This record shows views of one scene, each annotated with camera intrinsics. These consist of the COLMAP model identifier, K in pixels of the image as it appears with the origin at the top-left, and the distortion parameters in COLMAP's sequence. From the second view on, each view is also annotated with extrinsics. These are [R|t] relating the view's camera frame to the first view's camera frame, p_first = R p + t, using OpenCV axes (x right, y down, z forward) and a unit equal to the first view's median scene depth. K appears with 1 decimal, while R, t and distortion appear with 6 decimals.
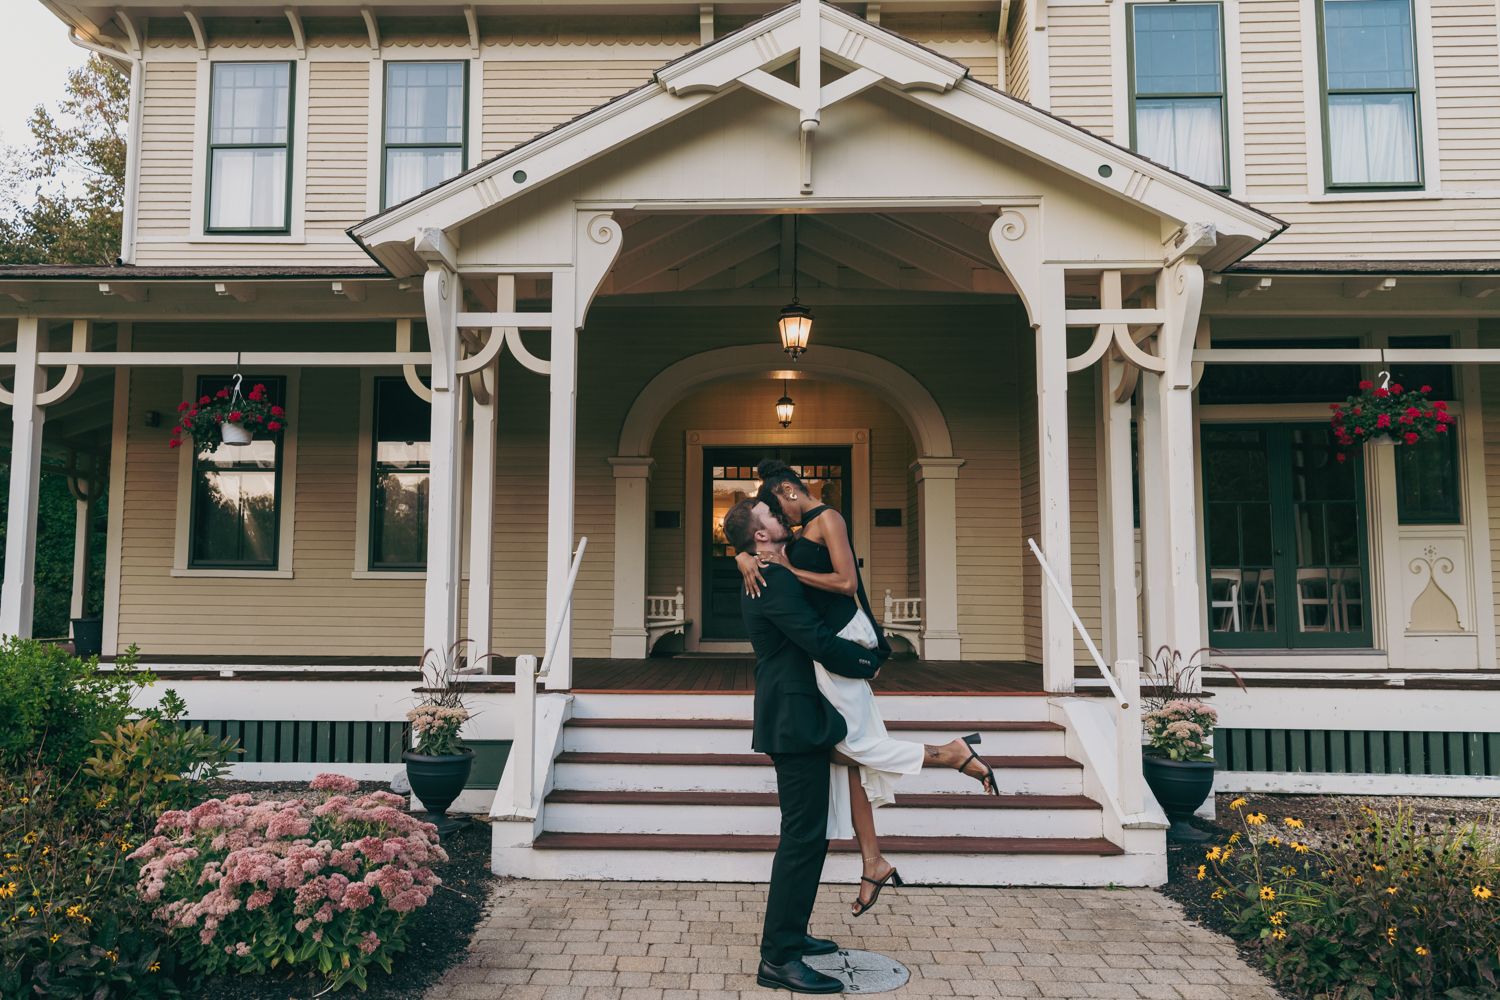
lens RADIAL K [[1109.2, 0, 695.8], [0, 1109.2, 511.8], [0, 0, 1]] dist [0.006775, 0.000045]
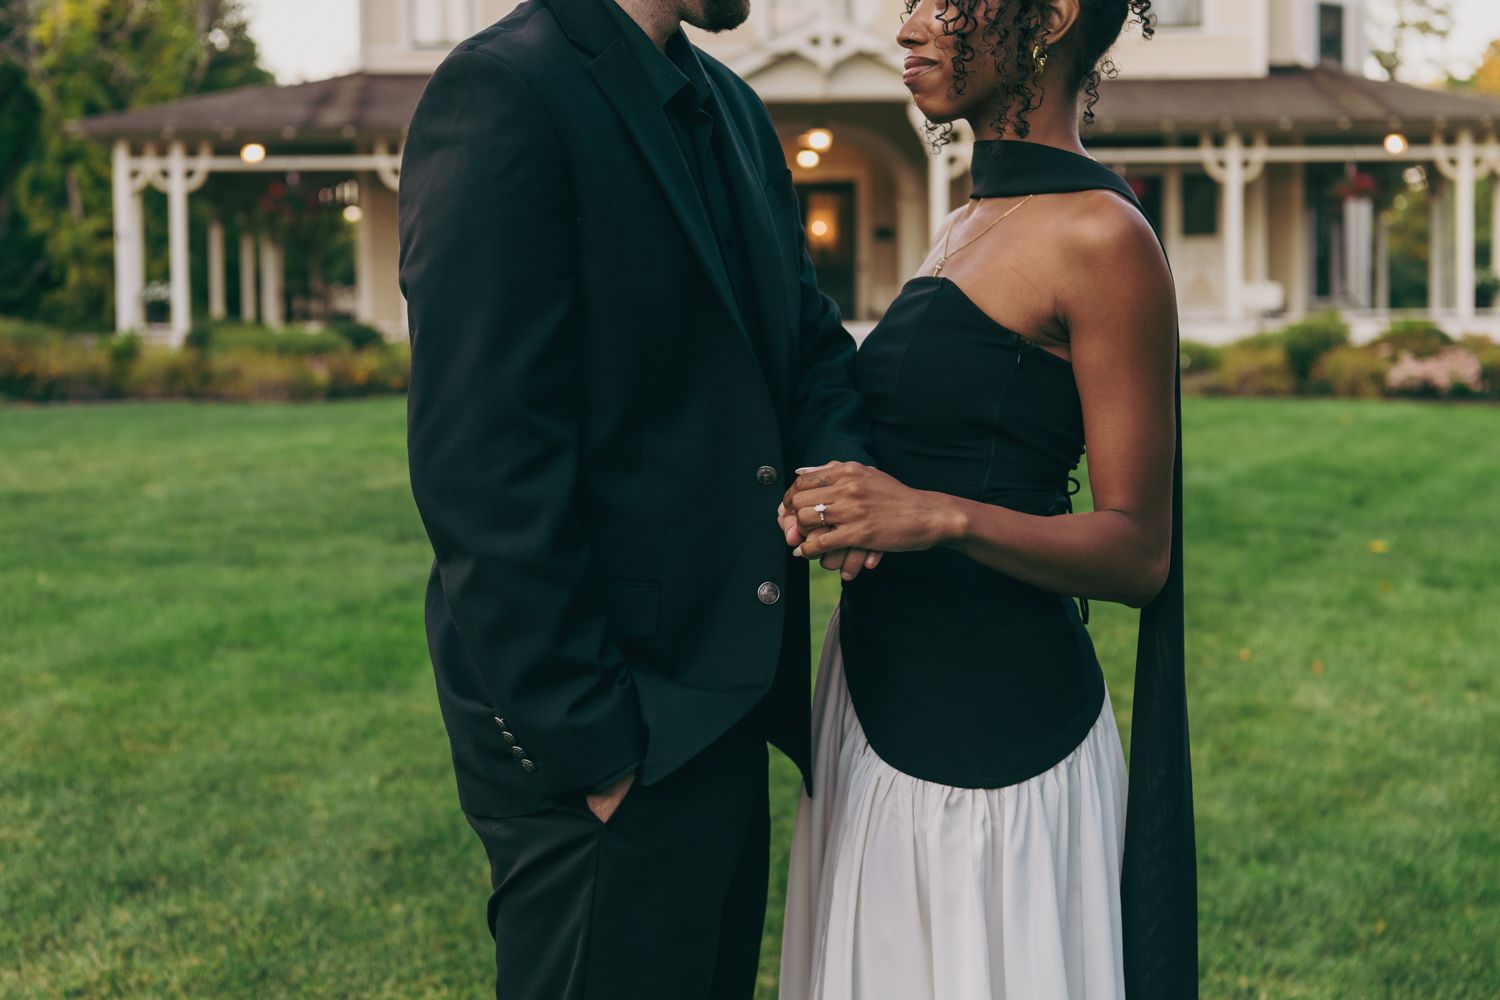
lens RADIAL K [[2510.6, 0, 750.0], [0, 2510.6, 500.0], [0, 0, 1]] dist [0.005970, 0.031077]
pose [[0.997020, -0.021510, 0.074079, -0.383147], [0.011429, 0.990929, 0.133900, -0.145356], [-0.076288, -0.132654, 0.988222, -3.534407]]
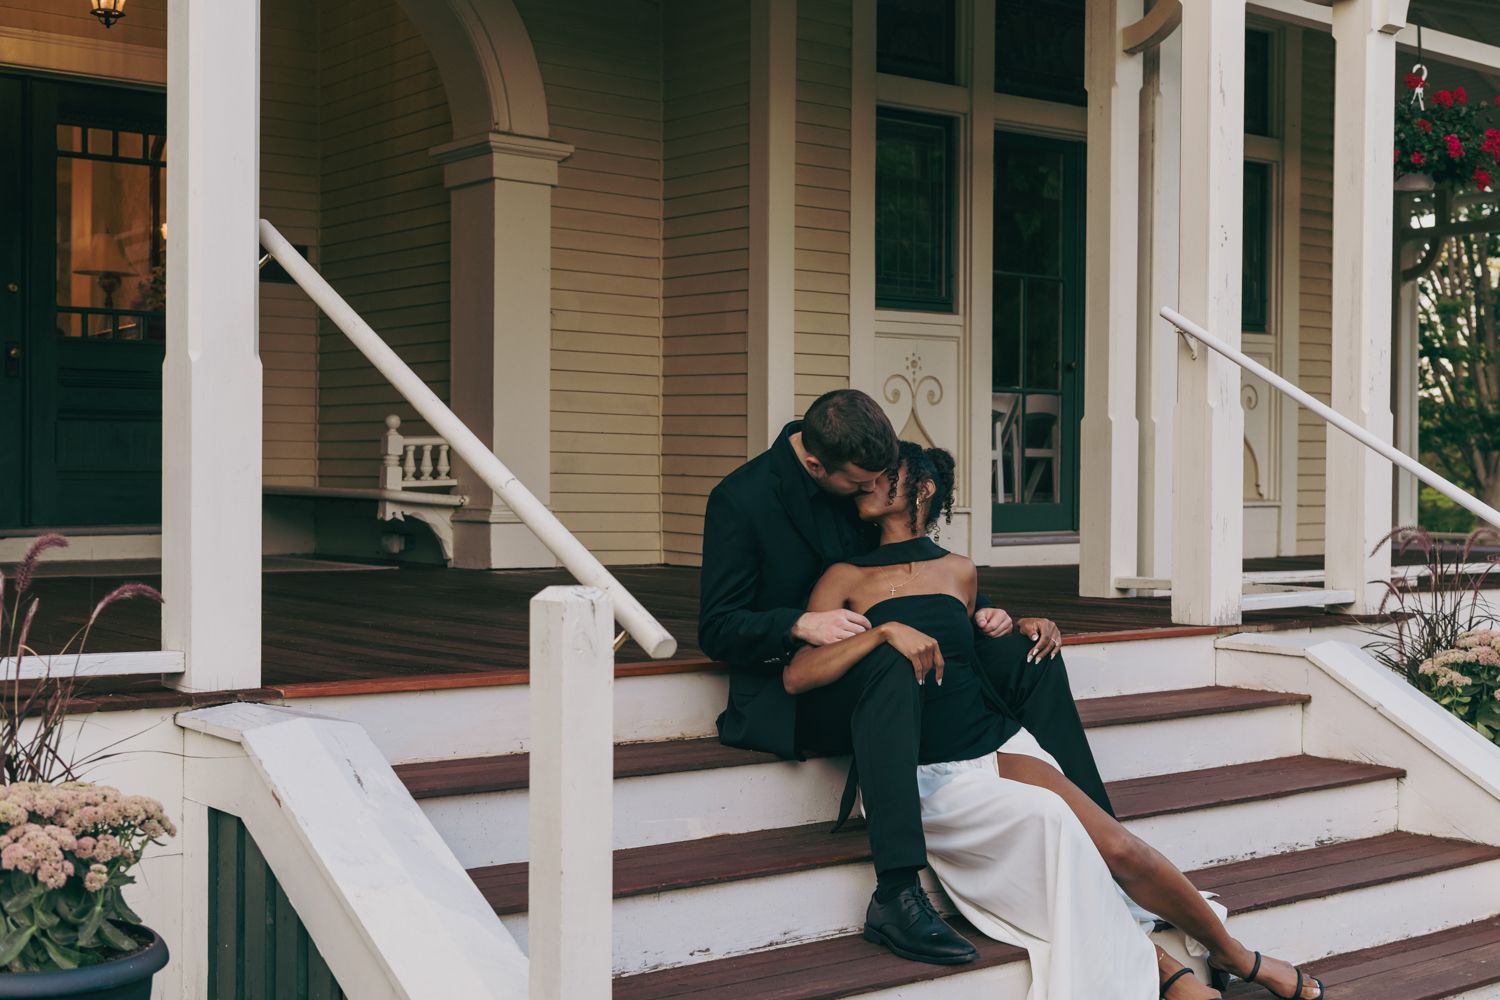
lens RADIAL K [[1930.2, 0, 803.7], [0, 1930.2, 500.0], [0, 0, 1]] dist [-0.000406, 0.004315]
pose [[0.752177, -0.006048, 0.658933, -0.326066], [-0.060772, 0.995060, 0.078505, 0.046193], [-0.656152, -0.099094, 0.748094, 0.433357]]
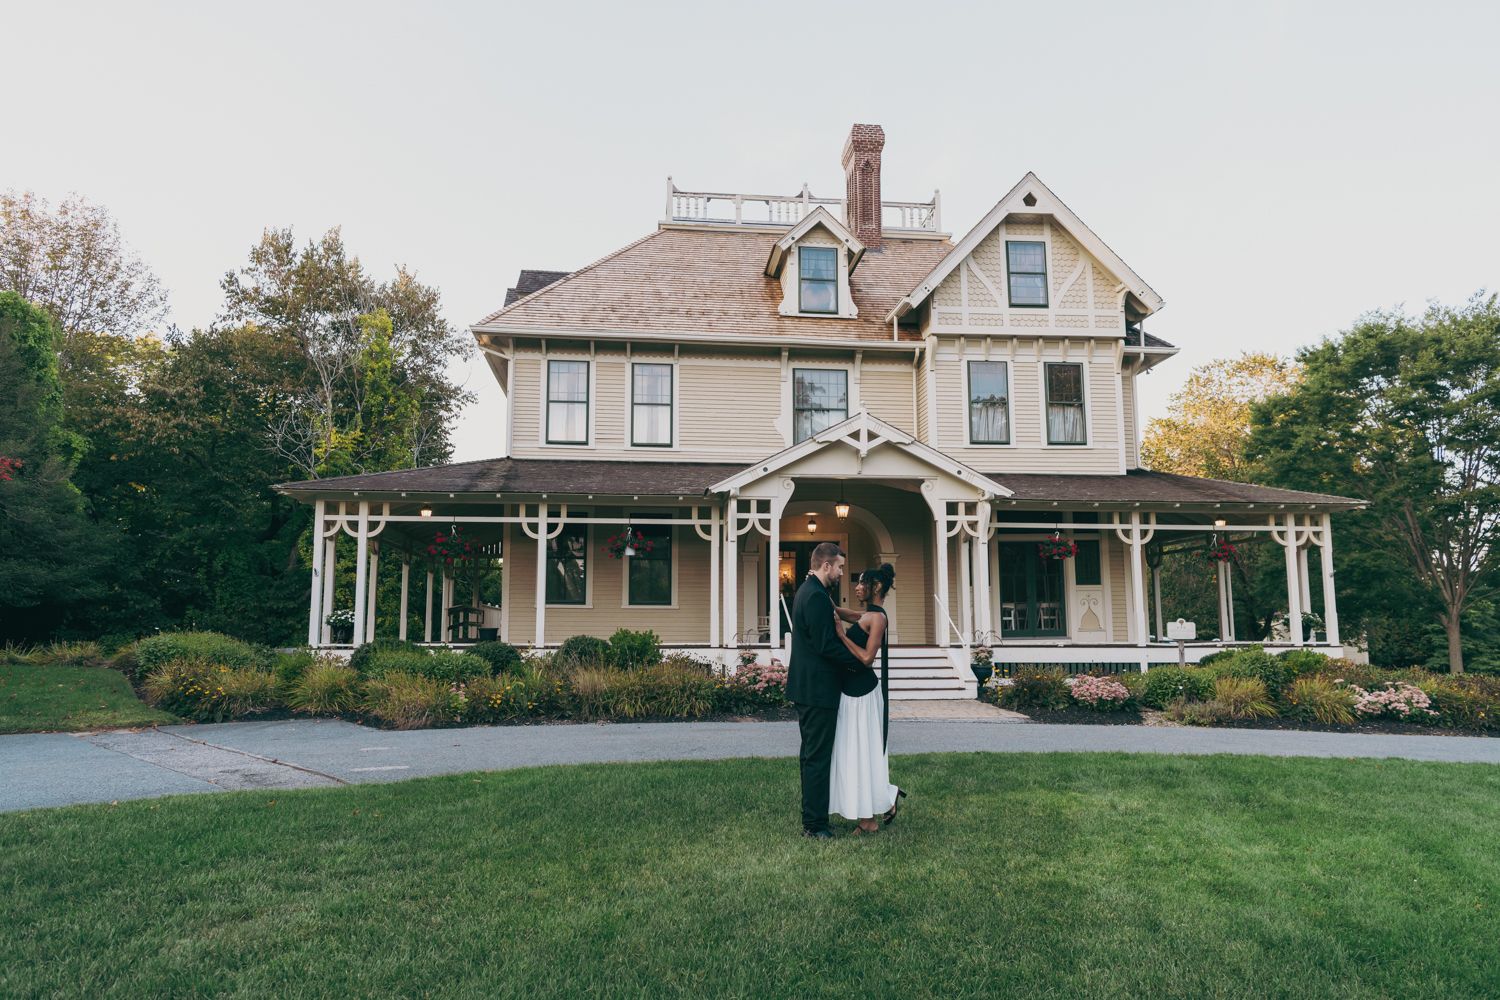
lens RADIAL K [[1038.7, 0, 750.0], [0, 1038.7, 500.0], [0, 0, 1]] dist [0.008759, -0.002843]
pose [[0.988038, 0.012524, 0.153704, -0.541551], [-0.006051, 0.999078, -0.042514, -0.094586], [-0.154095, 0.041075, 0.987202, -1.466688]]
